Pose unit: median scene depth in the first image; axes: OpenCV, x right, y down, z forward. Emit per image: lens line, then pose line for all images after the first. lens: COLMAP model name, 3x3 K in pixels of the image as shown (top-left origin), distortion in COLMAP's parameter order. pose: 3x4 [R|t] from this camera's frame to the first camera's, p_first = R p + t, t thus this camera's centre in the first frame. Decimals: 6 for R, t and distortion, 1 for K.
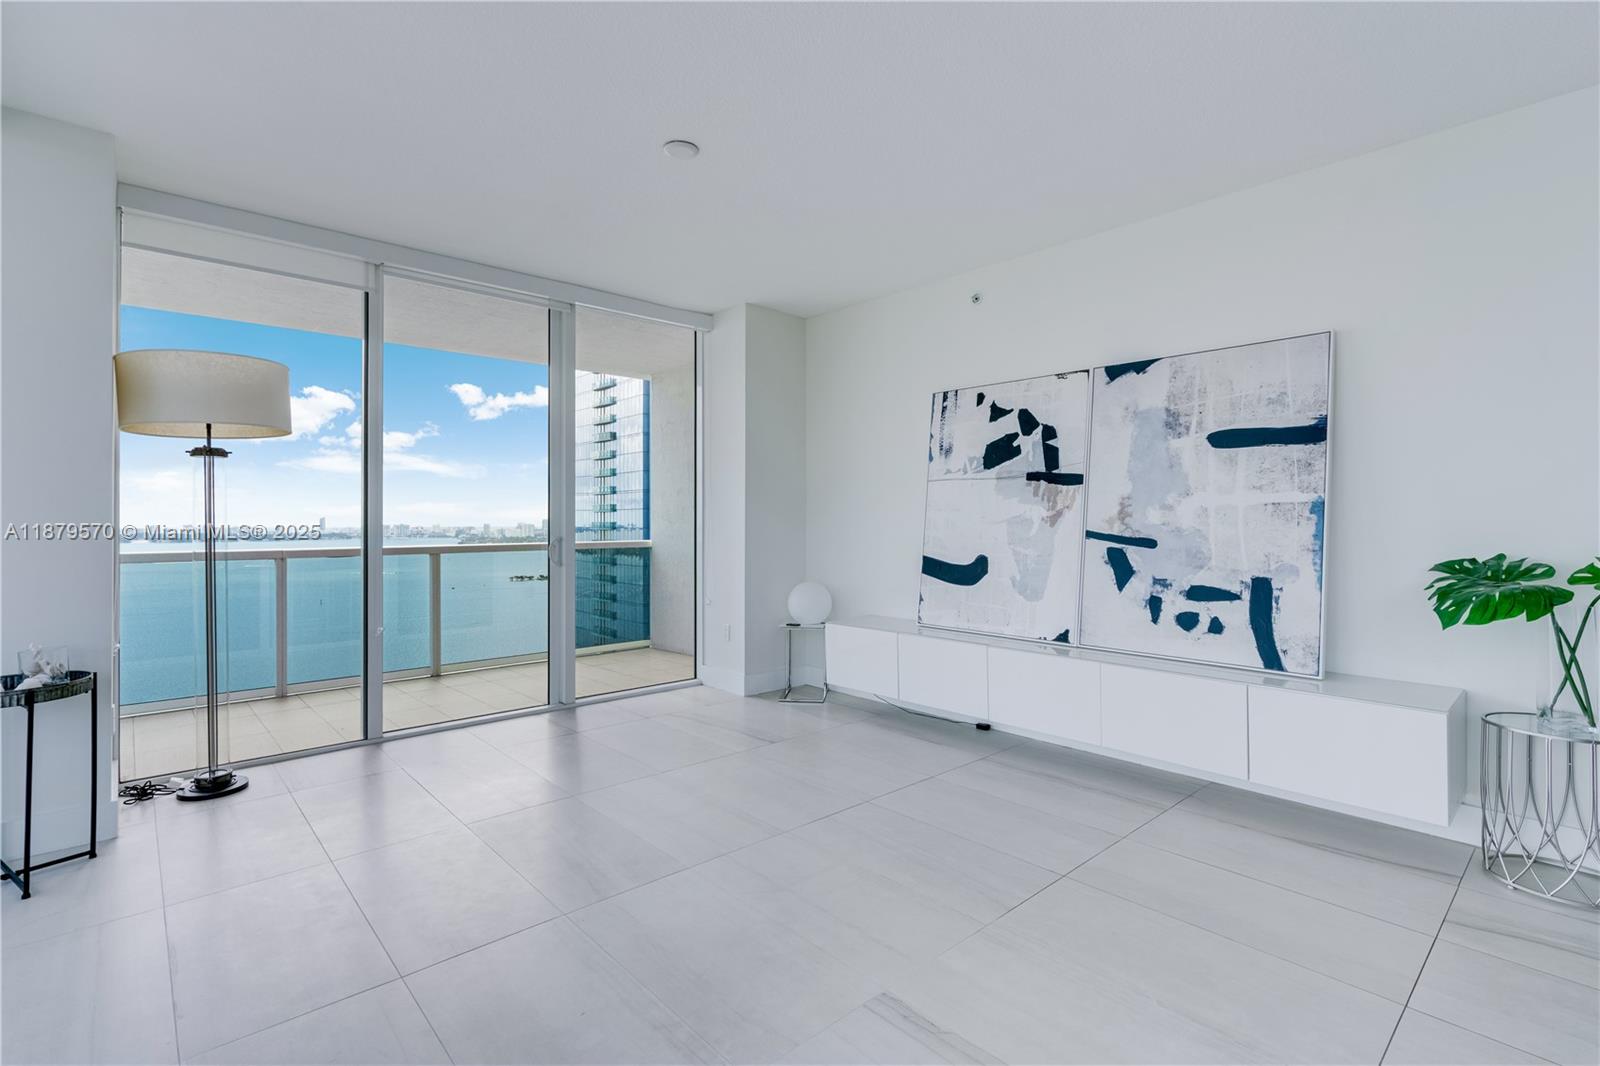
lens RADIAL K [[745.5, 0, 786.9], [0, 745.5, 528.7], [0, 0, 1]] dist [-0.005523, 0.005627]
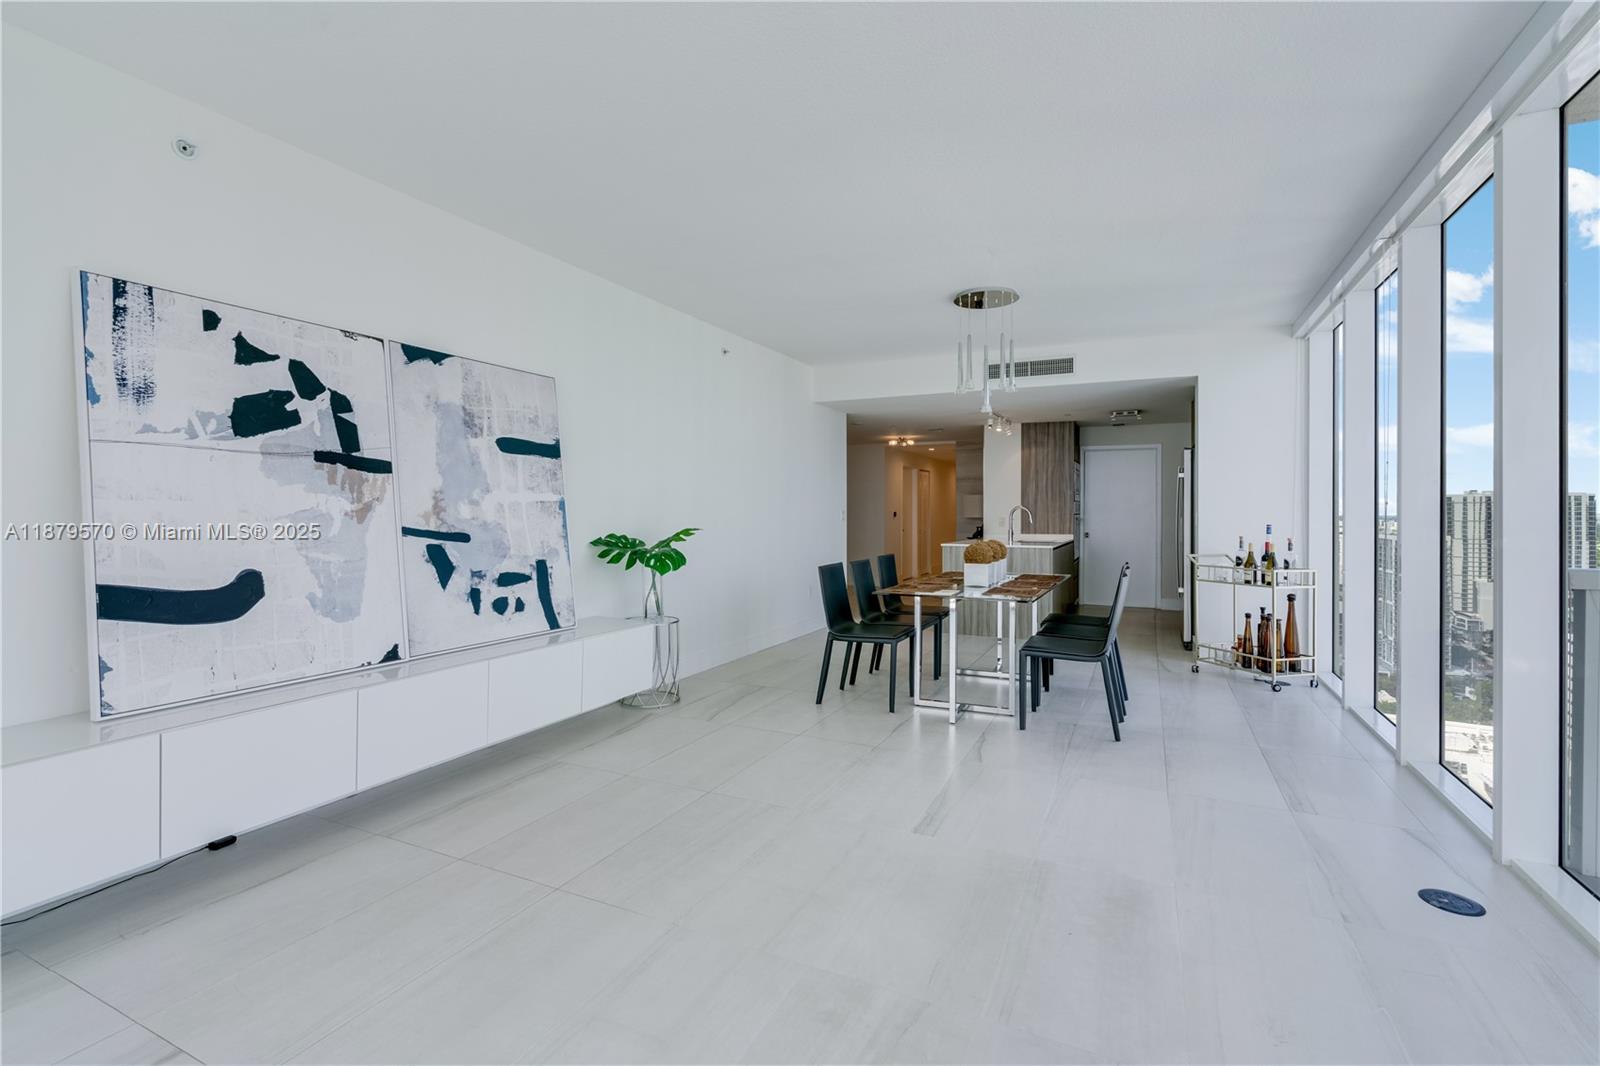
lens RADIAL K [[745.5, 0, 804.1], [0, 745.5, 523.5], [0, 0, 1]] dist [-0.005523, 0.005627]
pose [[-0.400384, -0.010736, 0.916284, -0.538676], [0.012959, 0.999765, 0.017376, -0.009691], [-0.916256, 0.018831, -0.400151, 0.843060]]
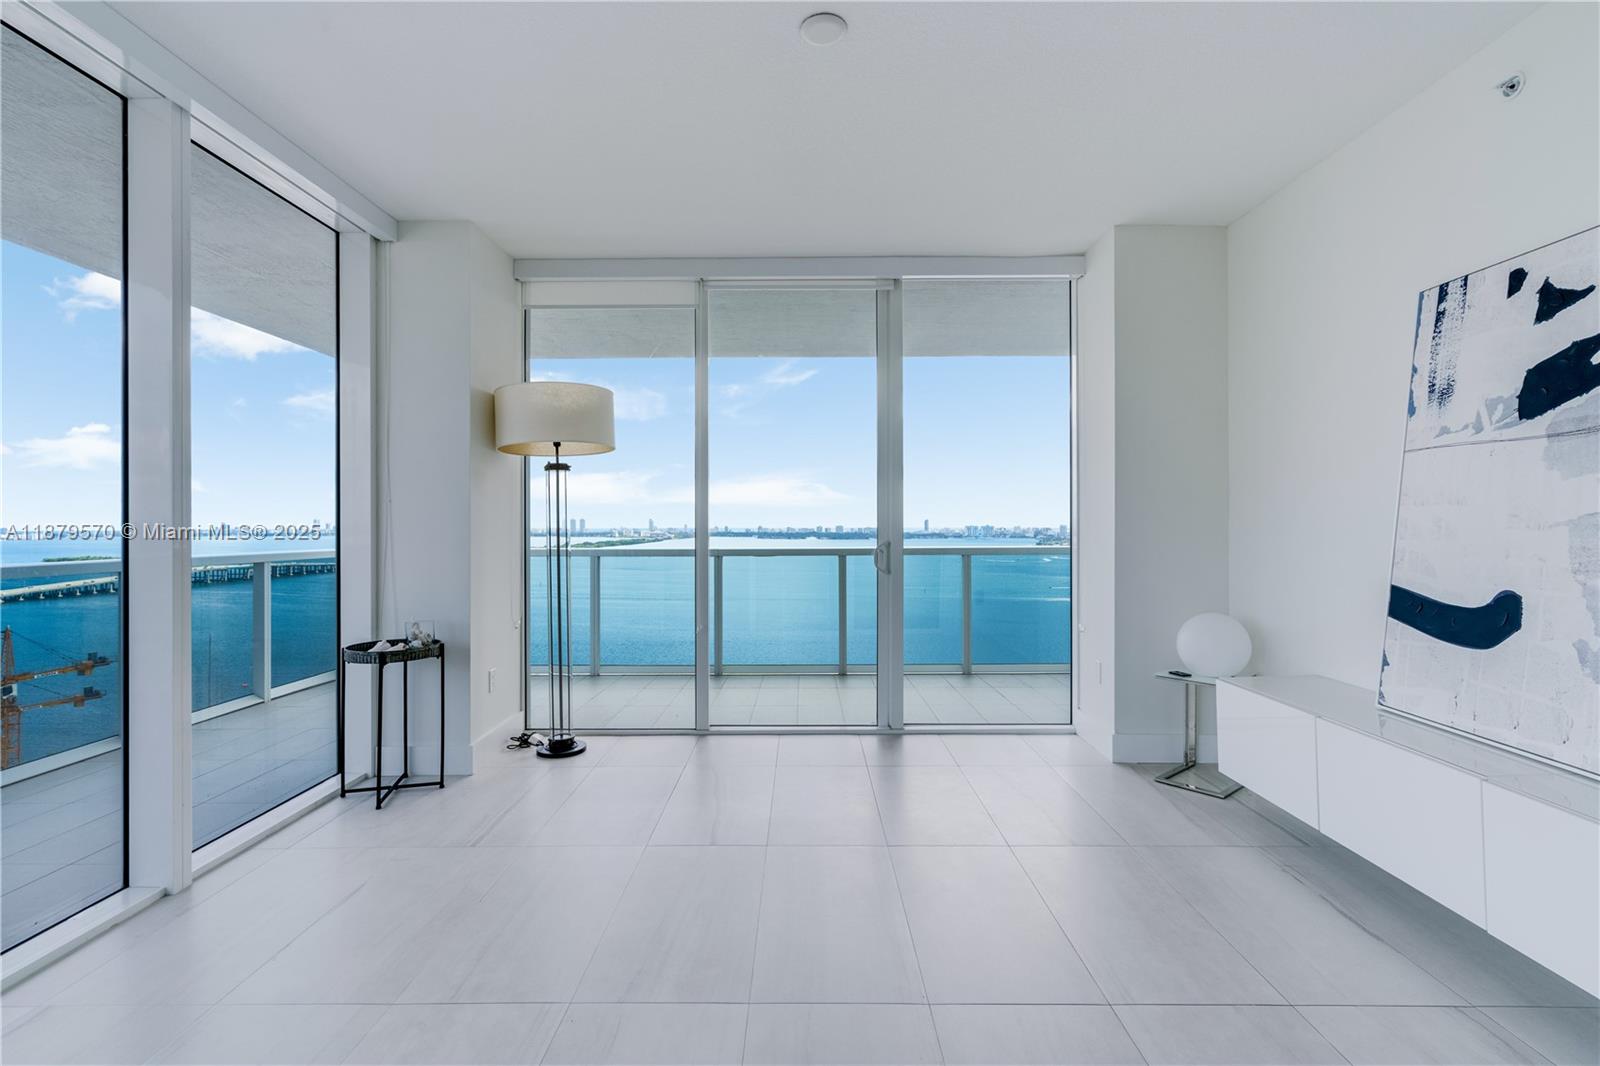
lens RADIAL K [[745.5, 0, 791.5], [0, 745.5, 522.9], [0, 0, 1]] dist [-0.005523, 0.005627]
pose [[0.726601, -0.001416, -0.687058, 0.264430], [-0.005864, 0.999949, -0.008263, -0.003595], [0.687034, 0.010033, 0.726556, 0.314088]]
